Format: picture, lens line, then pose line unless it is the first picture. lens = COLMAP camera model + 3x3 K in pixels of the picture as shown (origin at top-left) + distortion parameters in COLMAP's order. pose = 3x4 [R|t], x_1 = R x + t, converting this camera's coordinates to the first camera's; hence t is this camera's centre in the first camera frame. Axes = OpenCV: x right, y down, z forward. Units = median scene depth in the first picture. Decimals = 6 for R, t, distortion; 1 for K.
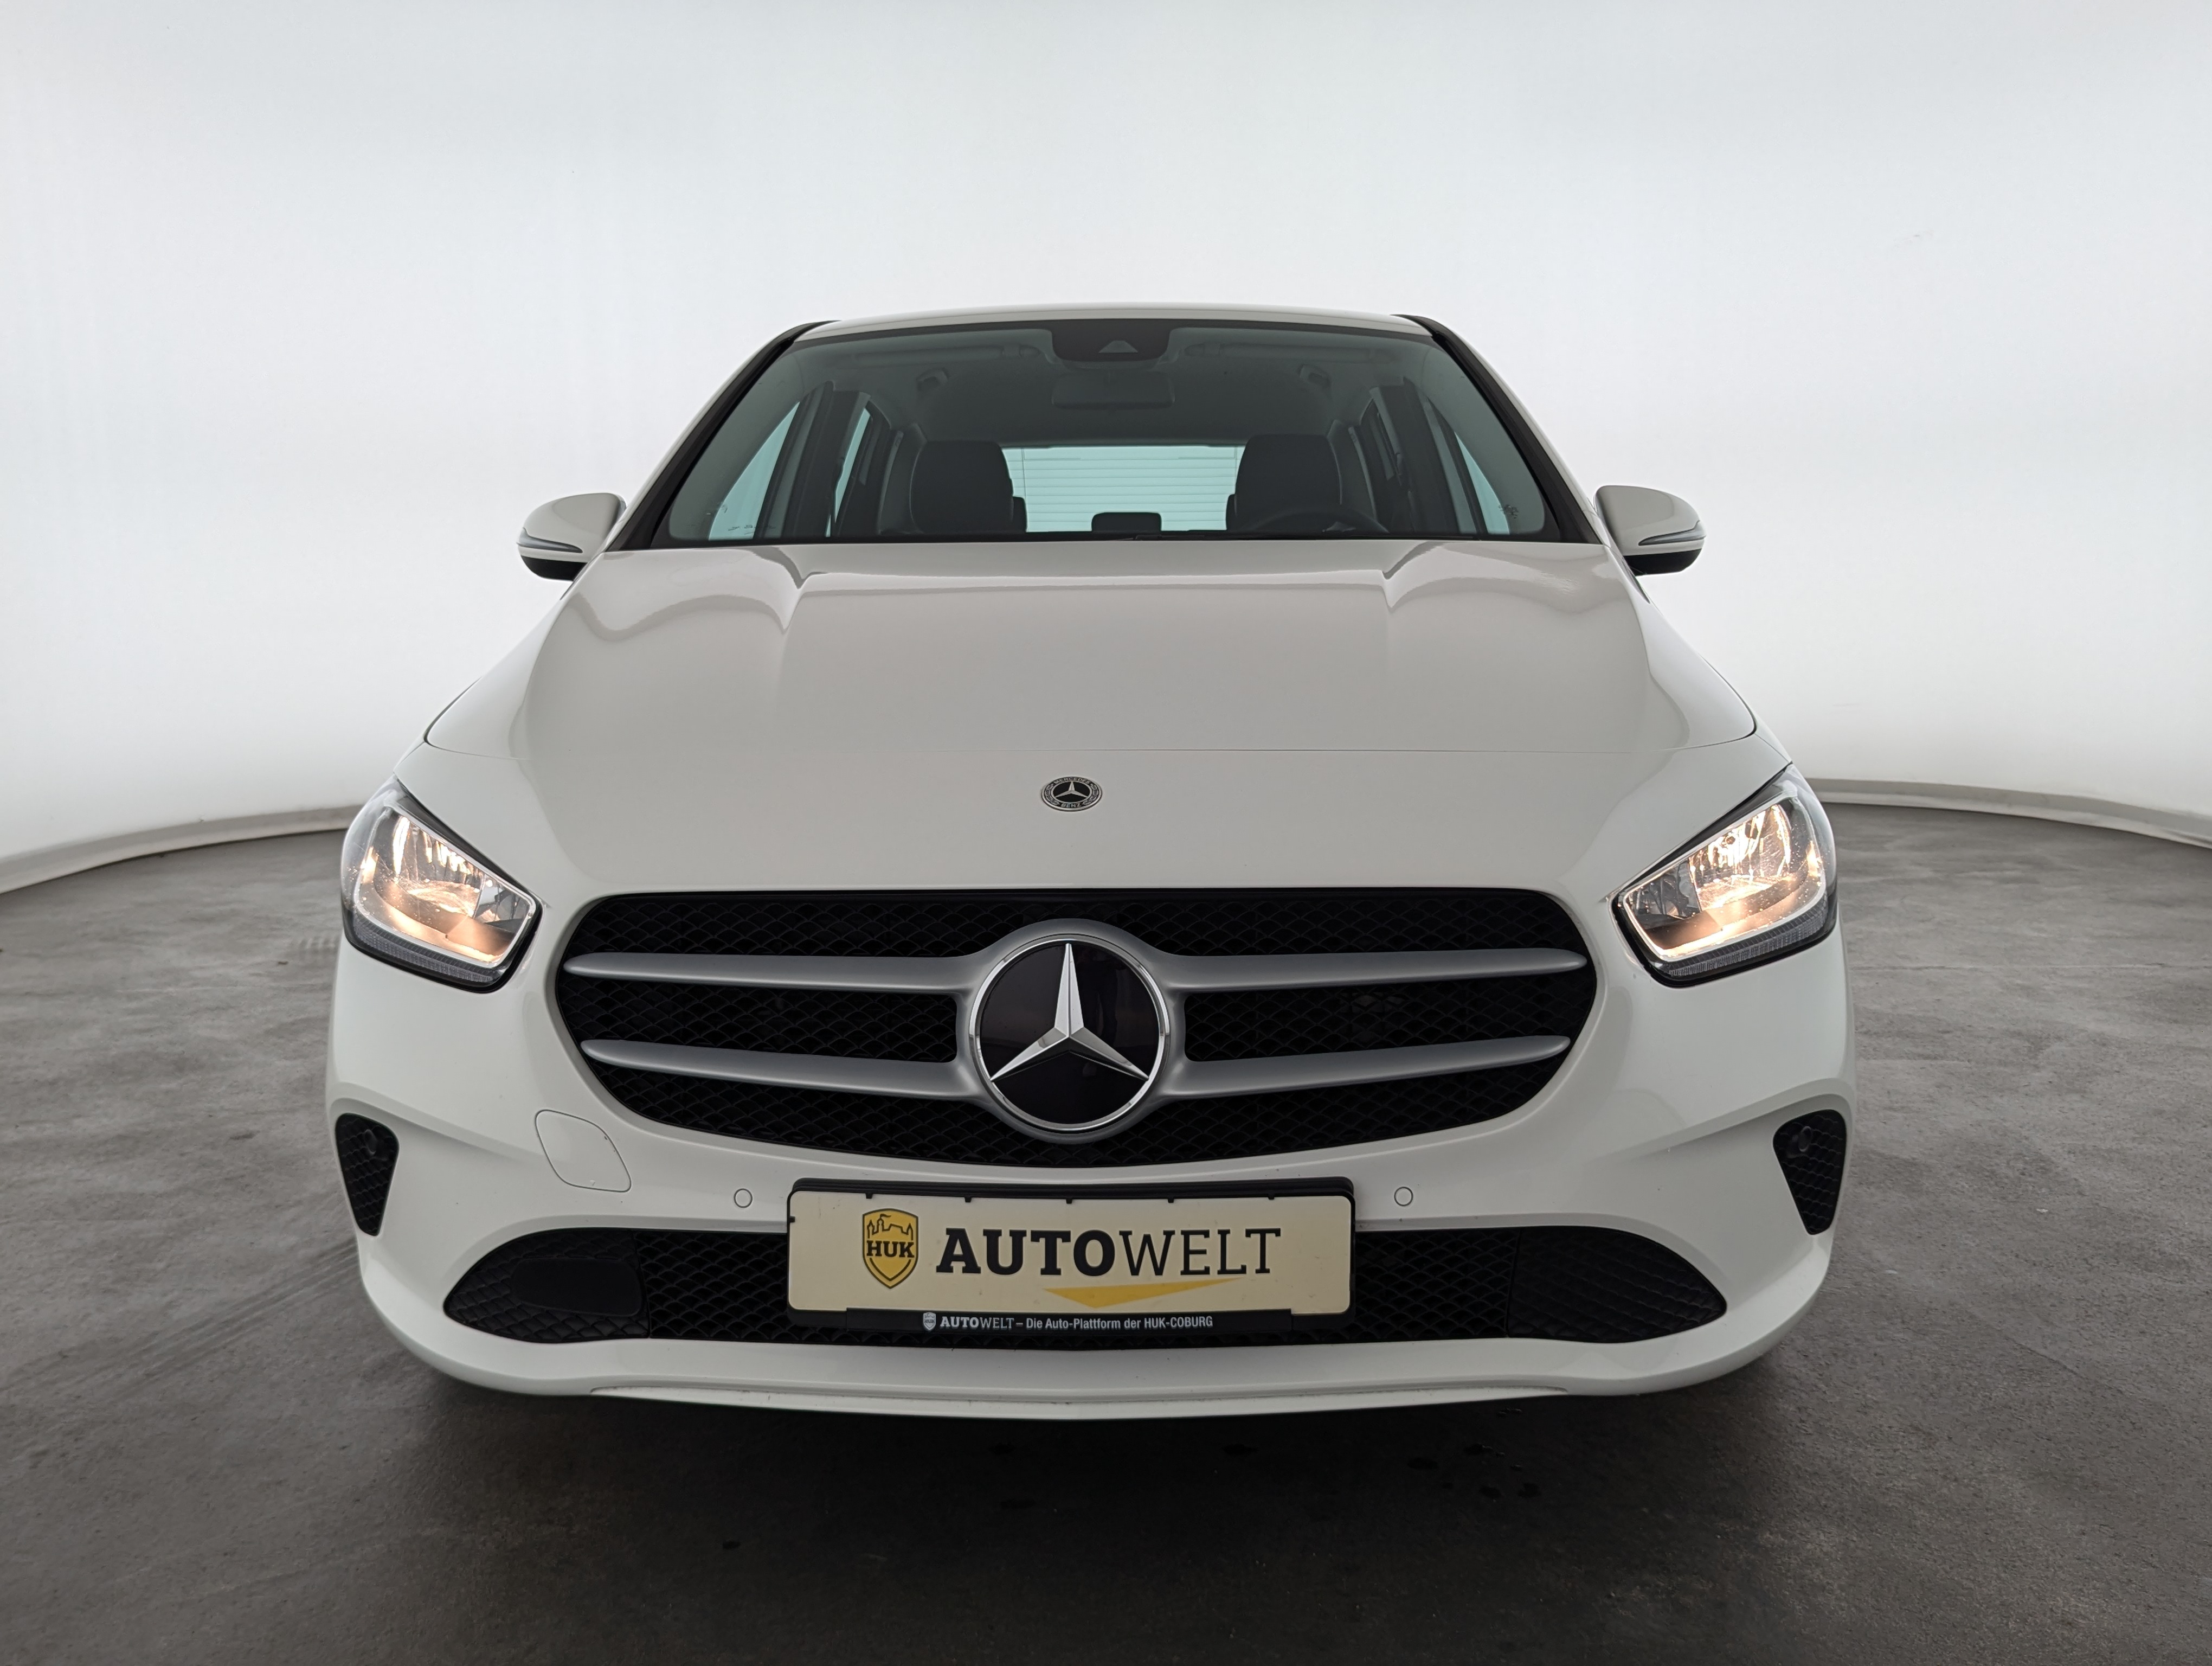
lens RADIAL K [[2034.8, 0, 1113.4], [0, 2034.8, 823.0], [0, 0, 1]] dist [0.037175, 0.000000]
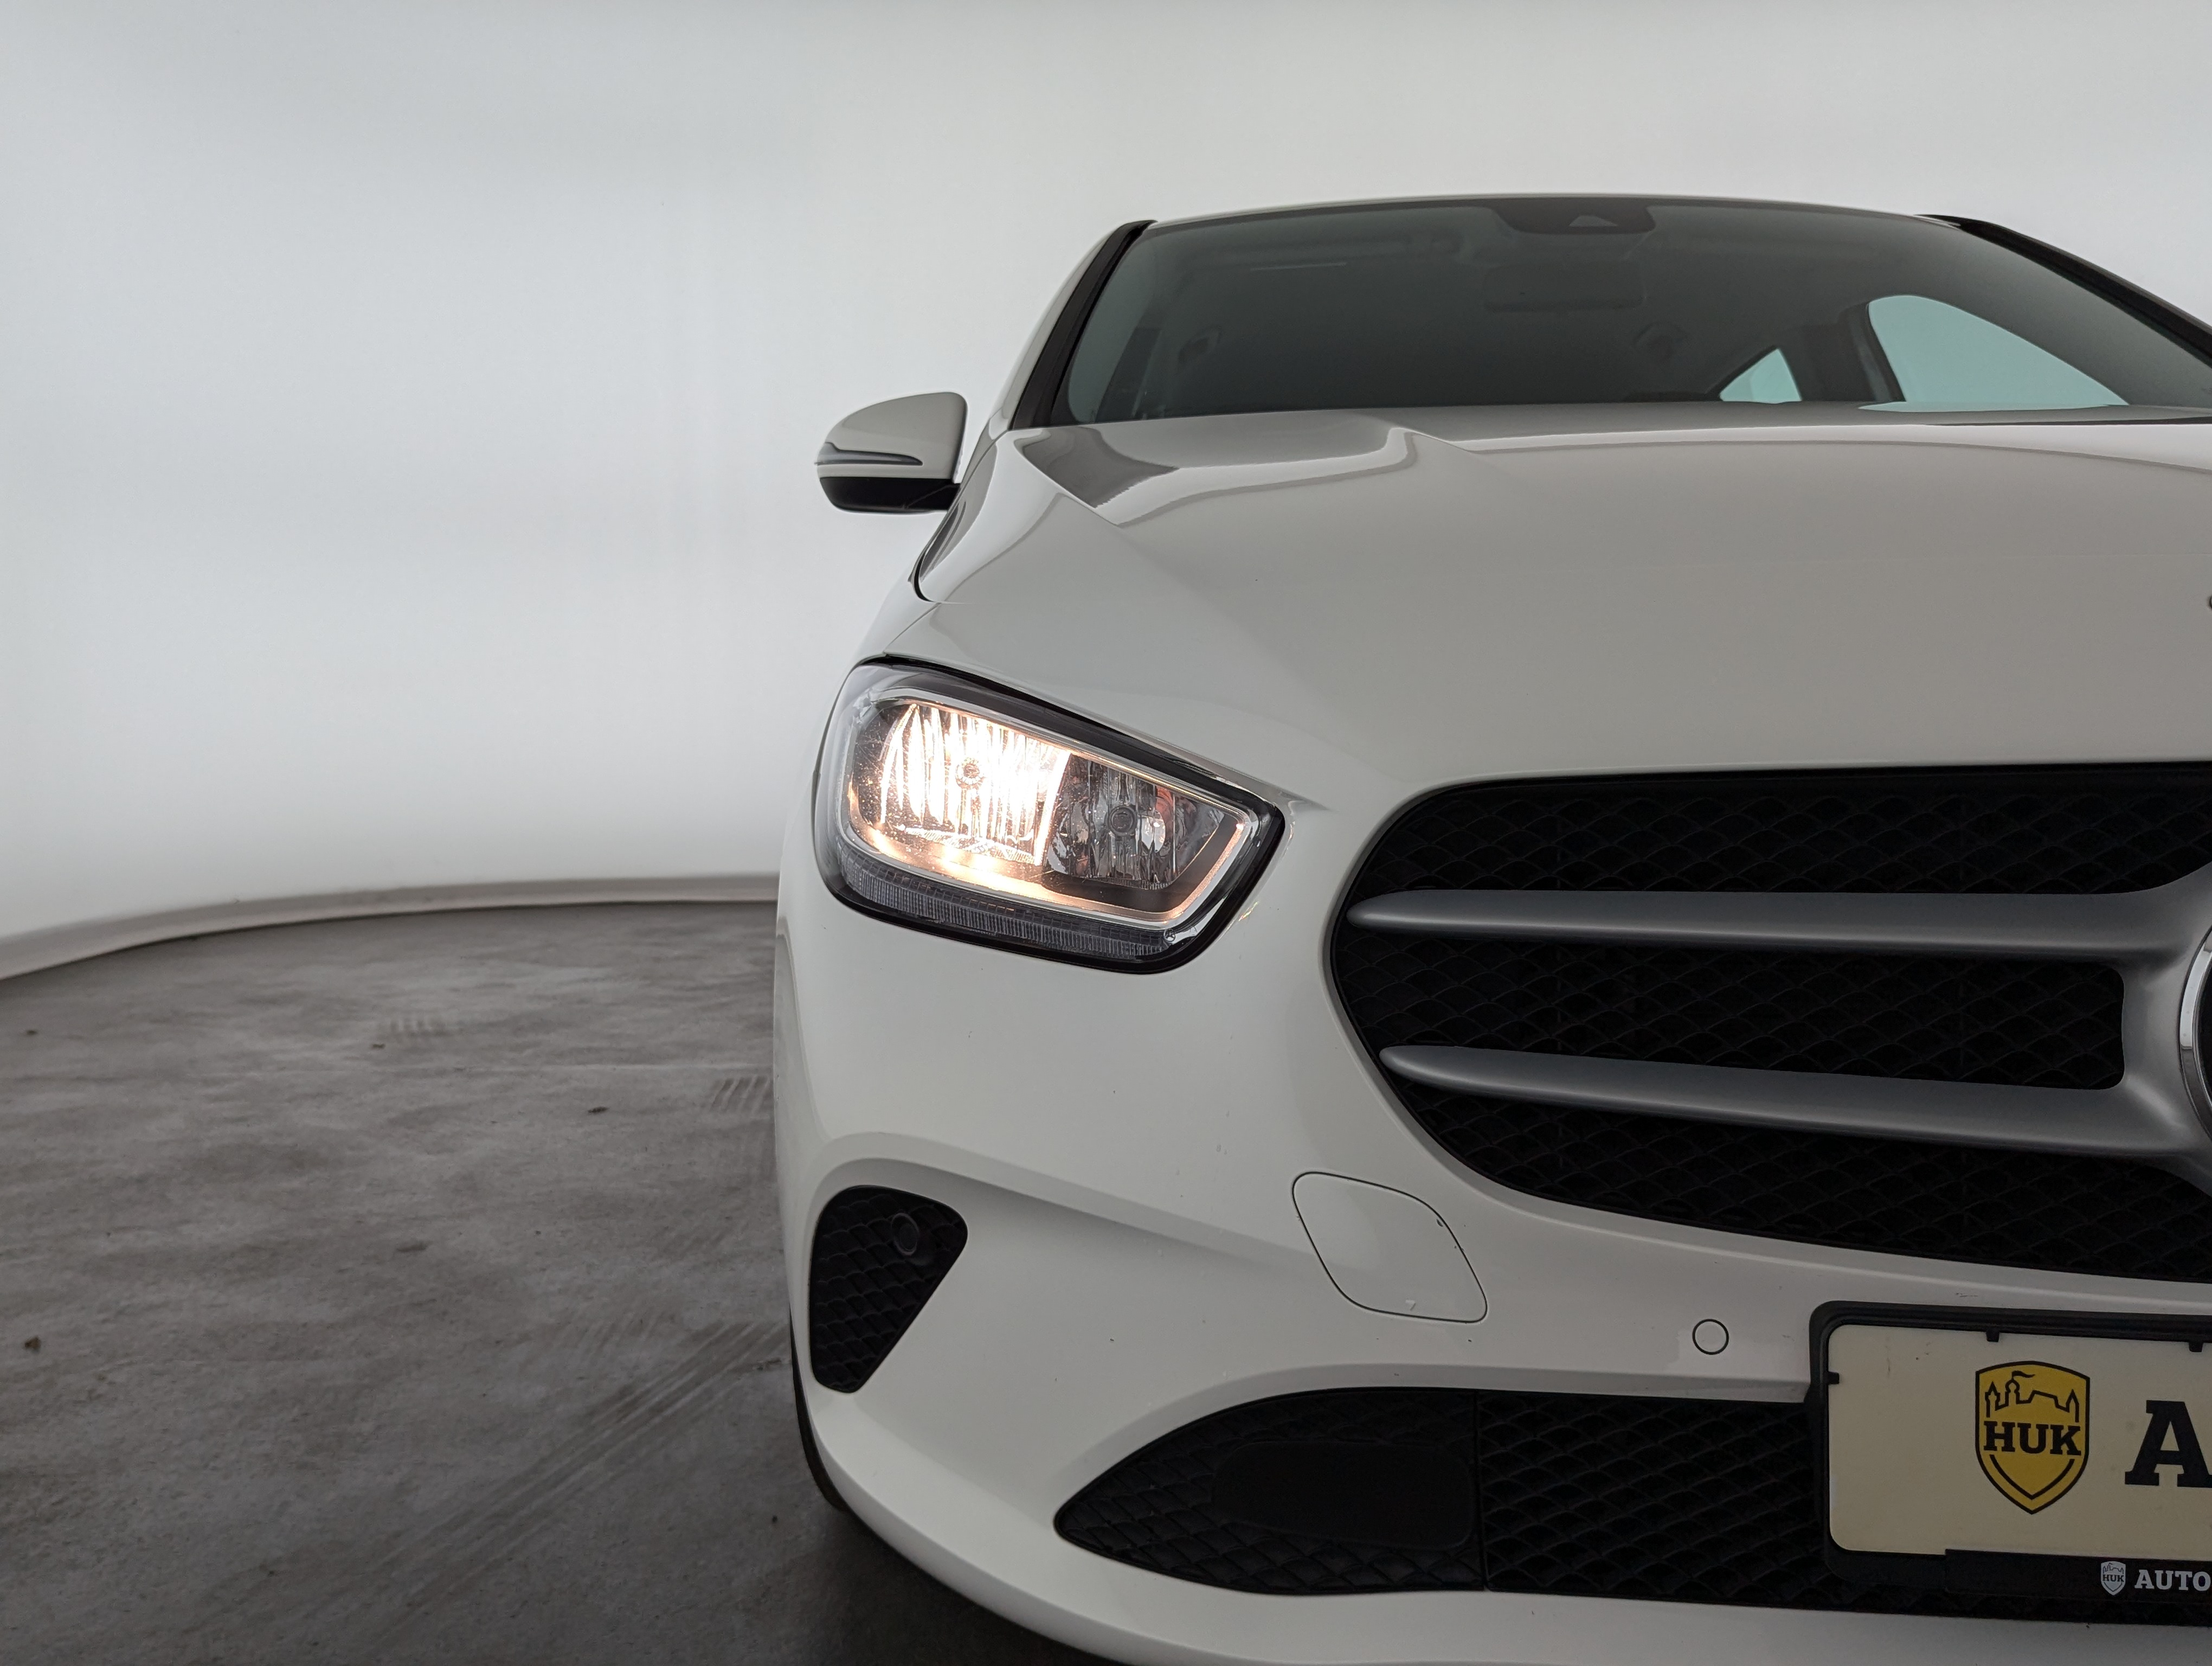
lens RADIAL K [[2034.8, 0, 1106.9], [0, 2034.8, 832.5], [0, 0, 1]] dist [0.037175, 0.000000]
pose [[0.999828, 0.008196, 0.016624, -0.353712], [-0.007188, 0.998184, -0.059813, 0.083509], [-0.017085, 0.059683, 0.998071, 0.450042]]
